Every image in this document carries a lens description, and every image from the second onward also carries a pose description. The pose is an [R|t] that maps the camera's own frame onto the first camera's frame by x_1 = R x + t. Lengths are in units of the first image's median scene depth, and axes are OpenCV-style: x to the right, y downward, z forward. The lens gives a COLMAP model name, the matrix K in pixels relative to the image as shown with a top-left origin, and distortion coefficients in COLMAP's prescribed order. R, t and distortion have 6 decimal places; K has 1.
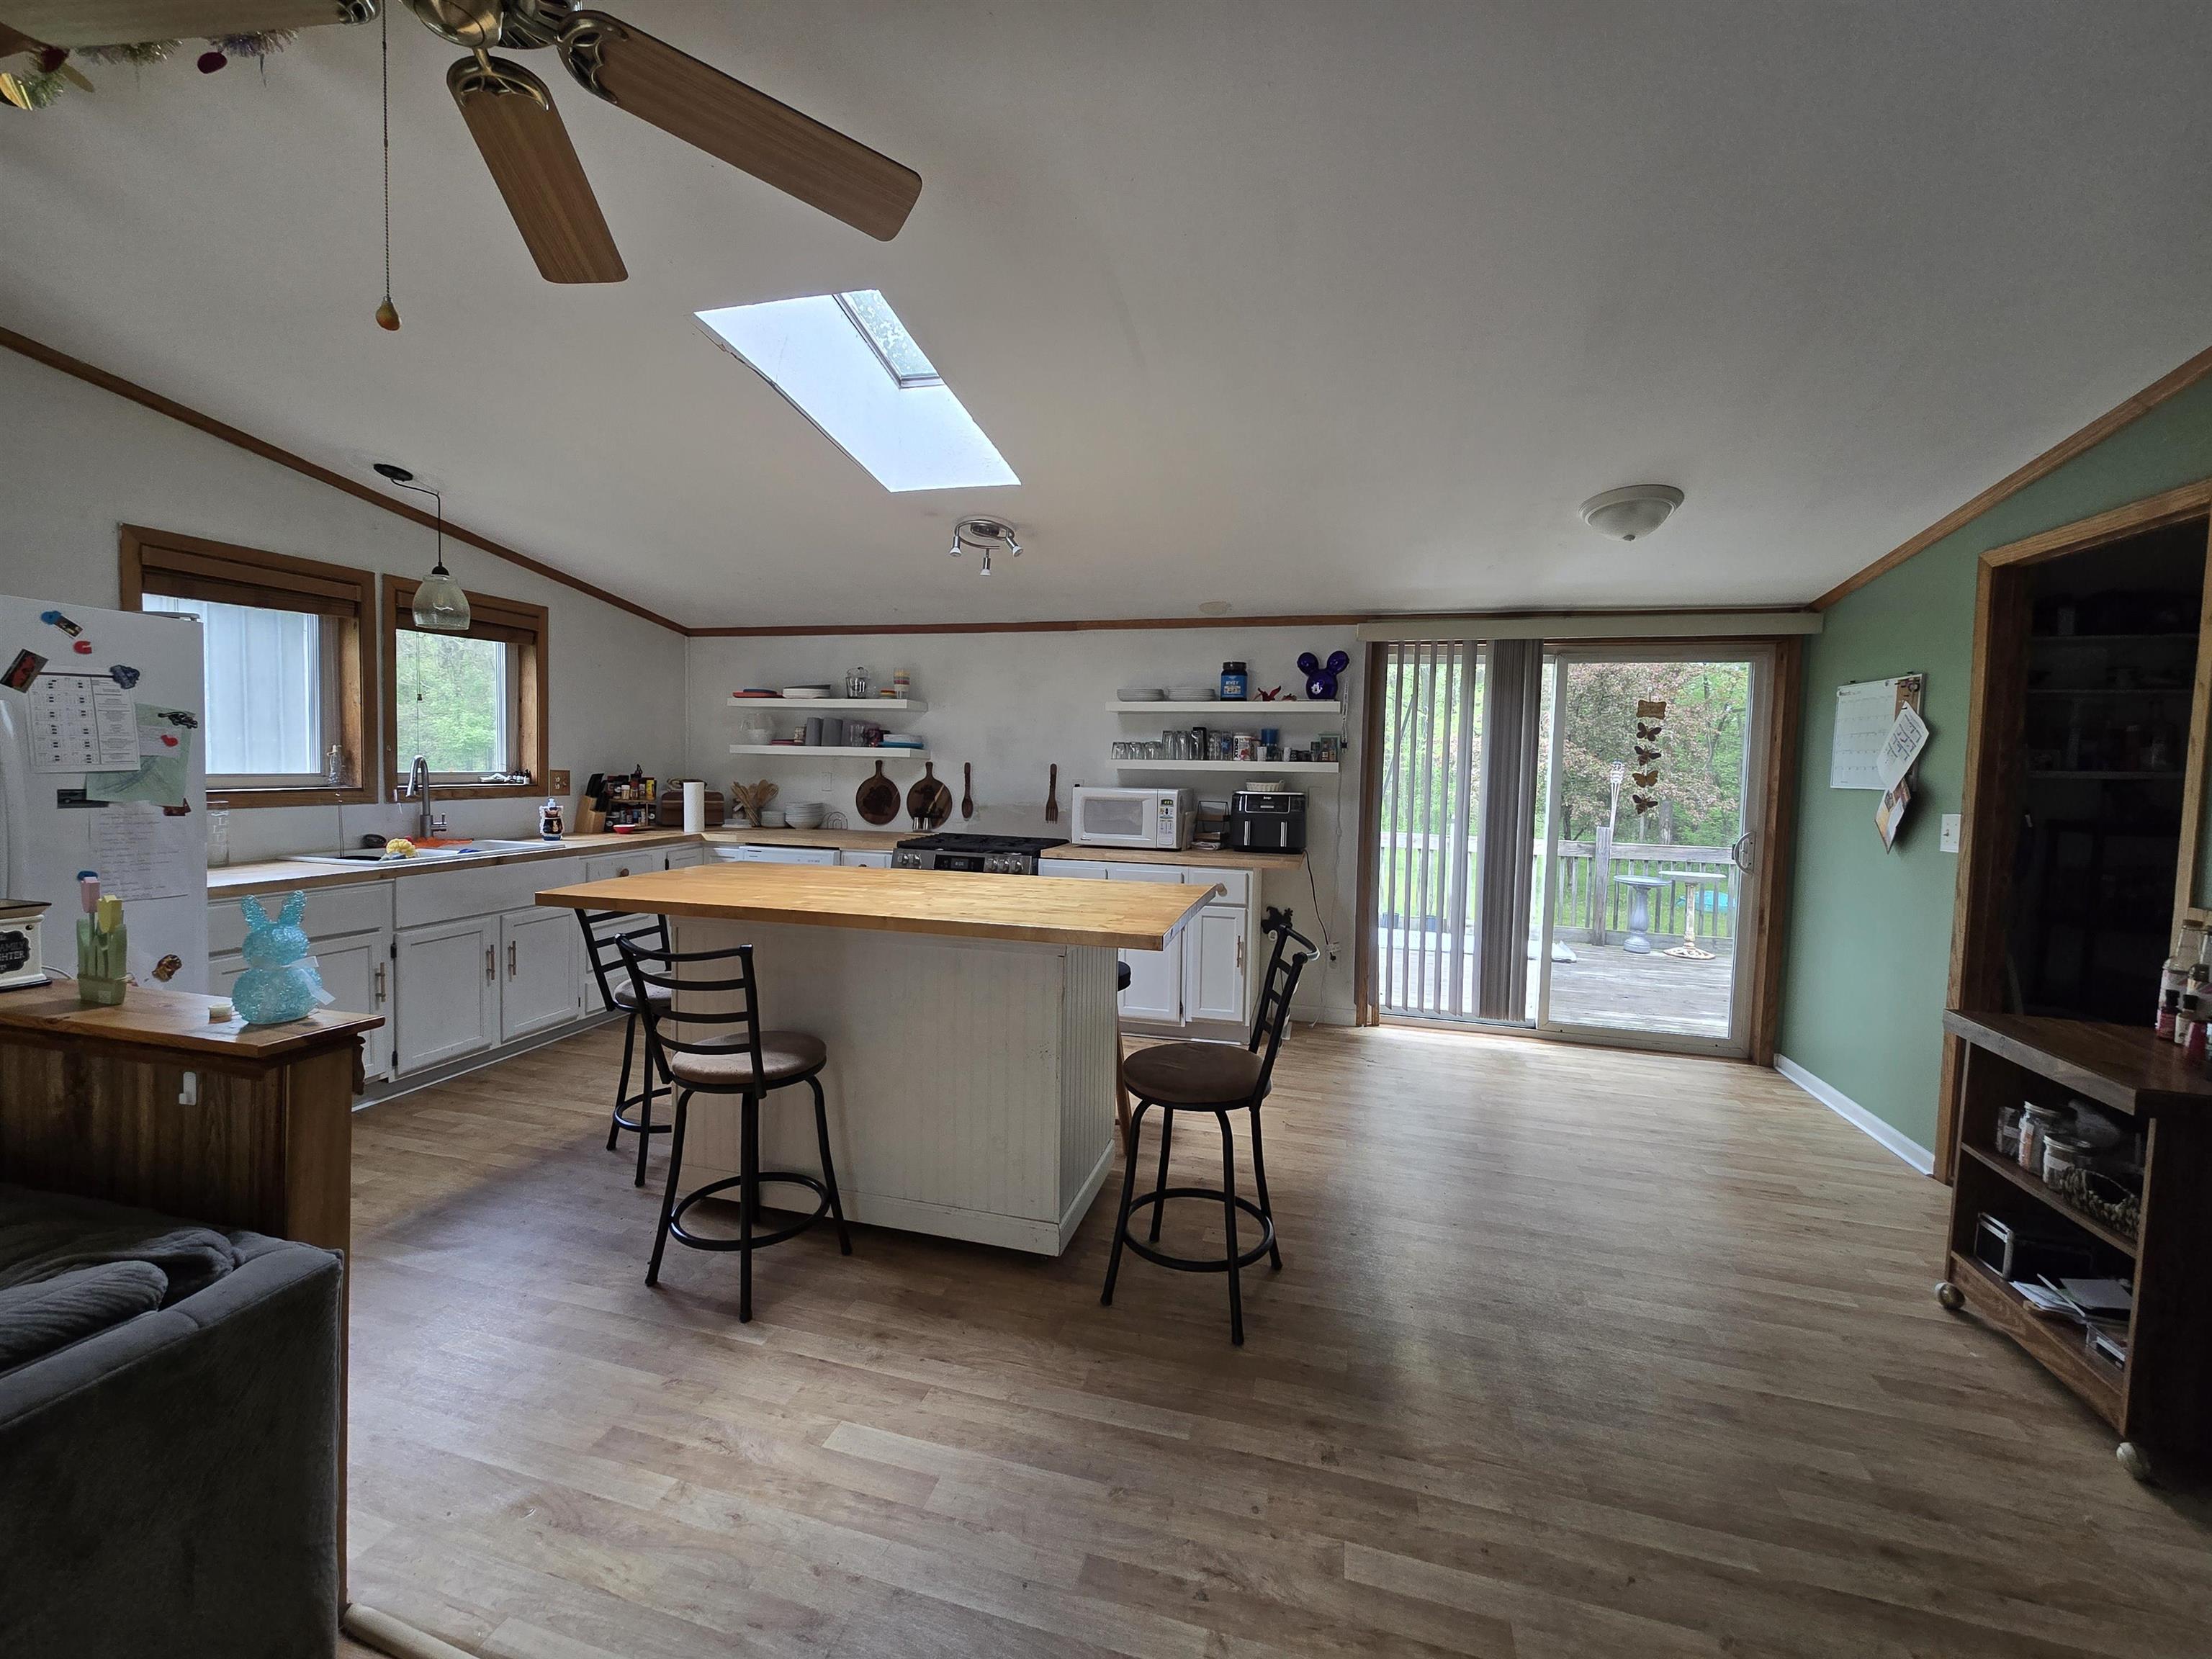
lens RADIAL K [[913.3, 0, 1105.9], [0, 913.3, 811.0], [0, 0, 1]] dist [0.000448, -0.000672]
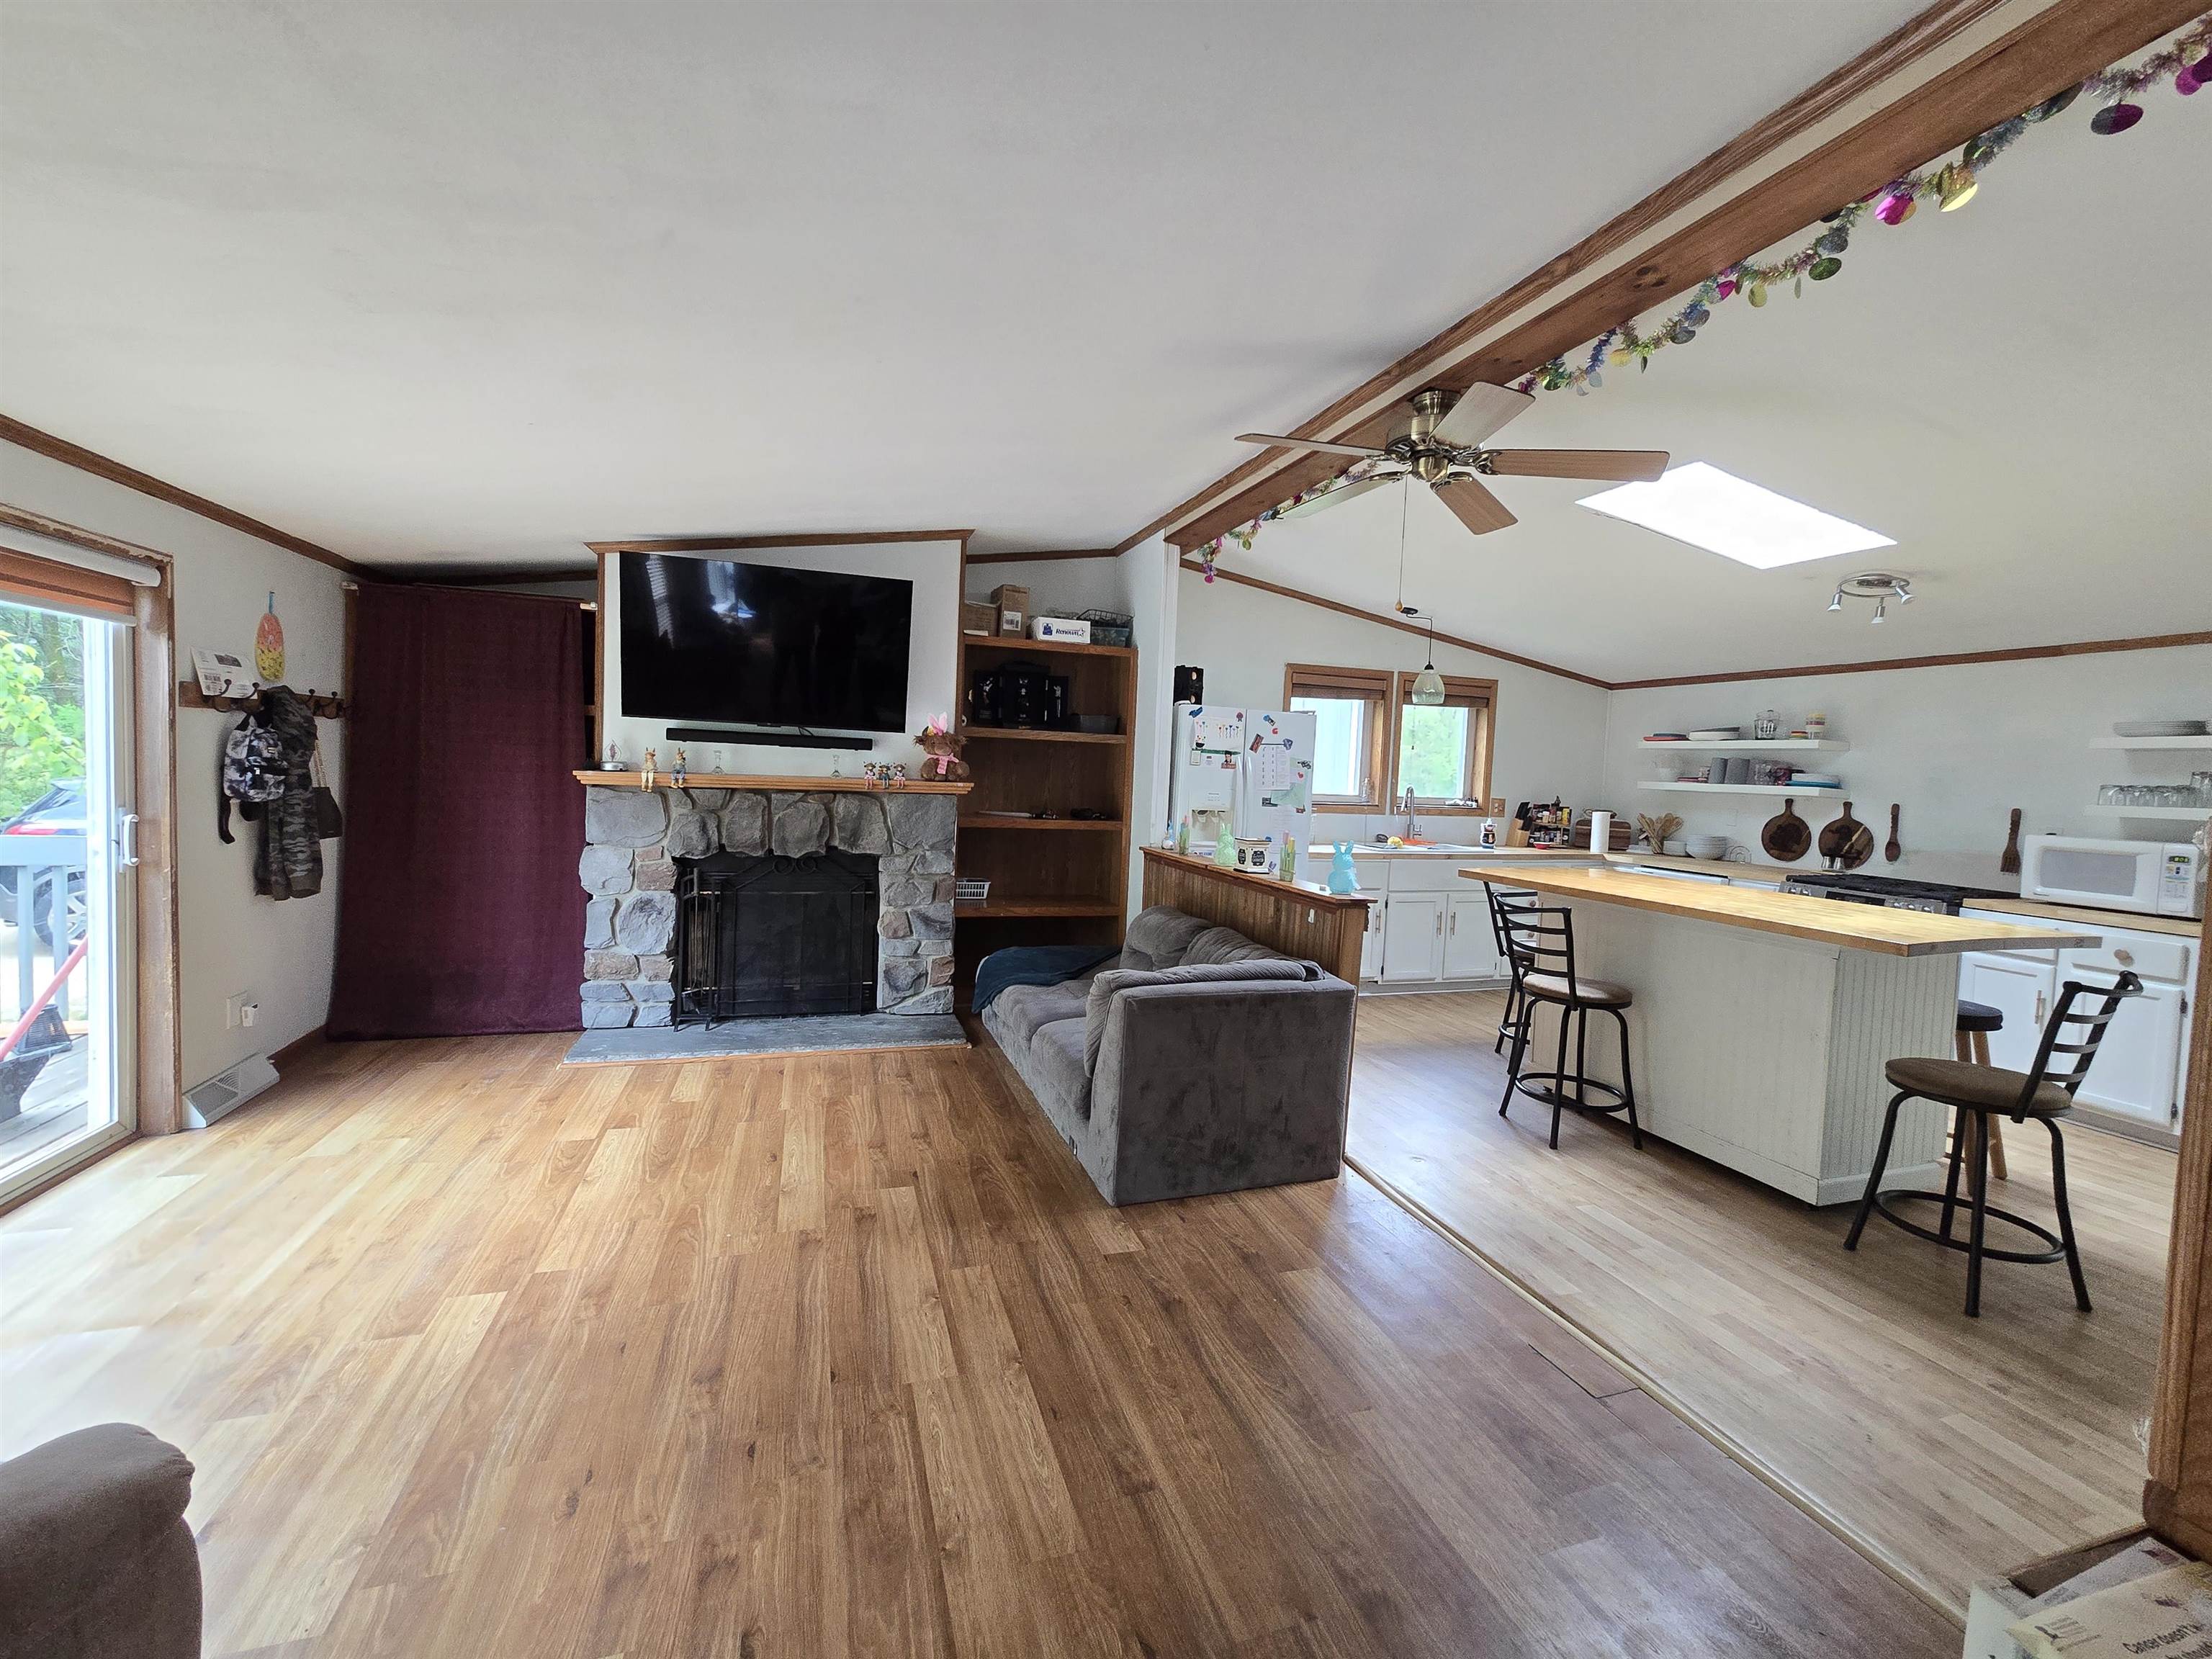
lens RADIAL K [[913.3, 0, 1086.7], [0, 913.3, 806.8], [0, 0, 1]] dist [0.000448, -0.000672]
pose [[0.544667, 0.037870, -0.837797, 0.253895], [-0.073815, 0.997268, -0.002910, 0.020941], [0.835398, 0.063427, 0.545974, -0.307522]]
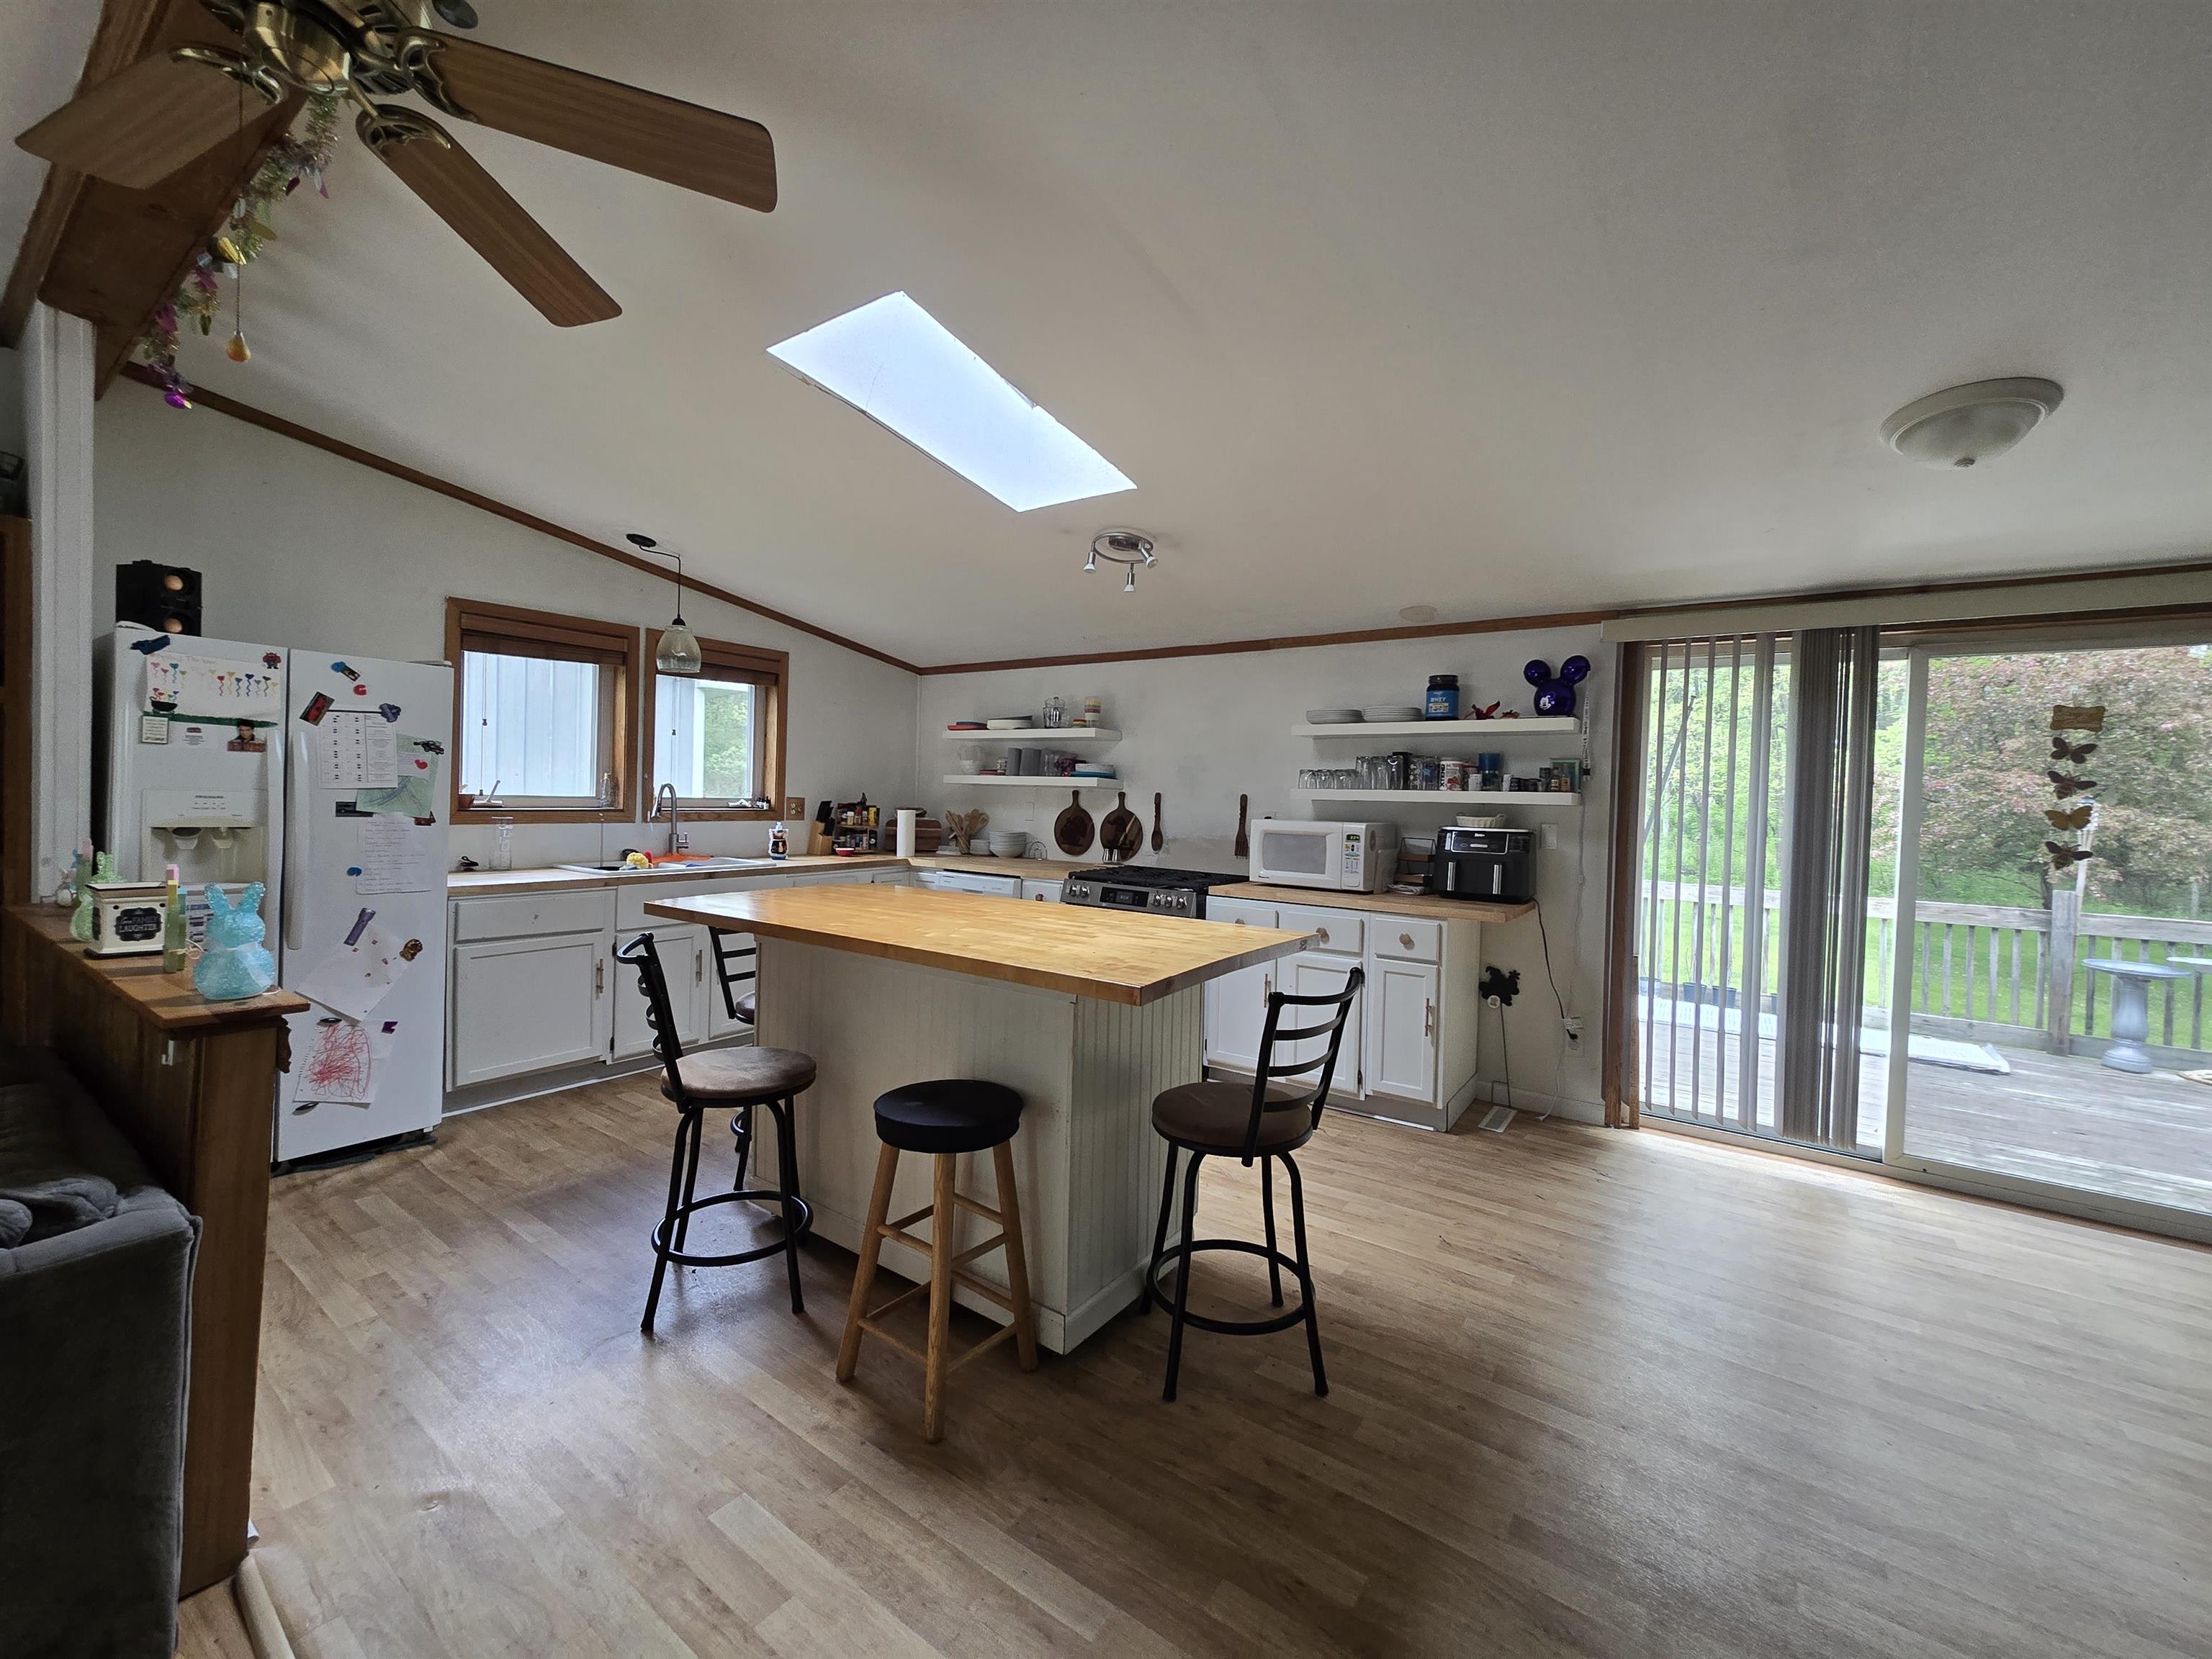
lens RADIAL K [[913.3, 0, 1093.3], [0, 913.3, 810.4], [0, 0, 1]] dist [0.000448, -0.000672]
pose [[0.935938, 0.010921, -0.351995, 0.165545], [-0.026208, 0.998907, -0.038693, 0.005791], [0.351187, 0.045439, 0.935202, 0.111648]]
